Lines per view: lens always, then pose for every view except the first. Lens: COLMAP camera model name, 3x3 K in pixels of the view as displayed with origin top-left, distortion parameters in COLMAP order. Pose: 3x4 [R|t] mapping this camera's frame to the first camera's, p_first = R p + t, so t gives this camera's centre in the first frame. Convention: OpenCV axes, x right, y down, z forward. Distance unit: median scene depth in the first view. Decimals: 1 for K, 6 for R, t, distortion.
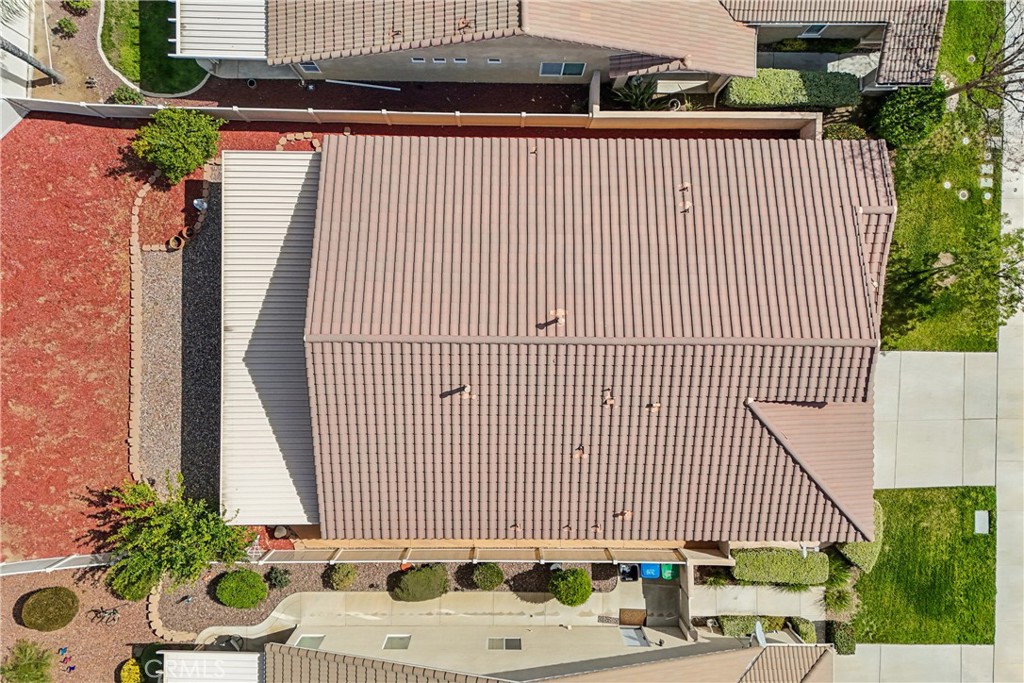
lens RADIAL K [[887.4, 0, 514.2], [0, 887.4, 339.7], [0, 0, 1]] dist [0.109419, -0.161321]
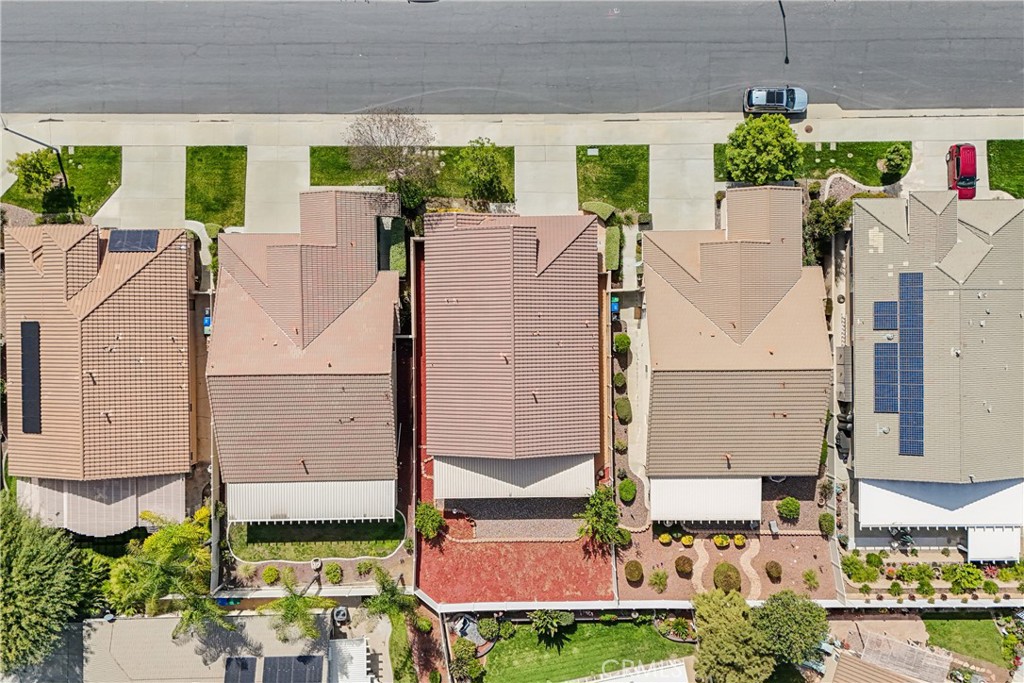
lens RADIAL K [[887.4, 0, 514.2], [0, 887.4, 339.7], [0, 0, 1]] dist [0.109419, -0.161321]
pose [[-0.018280, -0.999624, -0.020439, 0.119578], [0.999827, -0.018345, 0.002972, -0.001543], [-0.003345, -0.020381, 0.999787, -1.200360]]
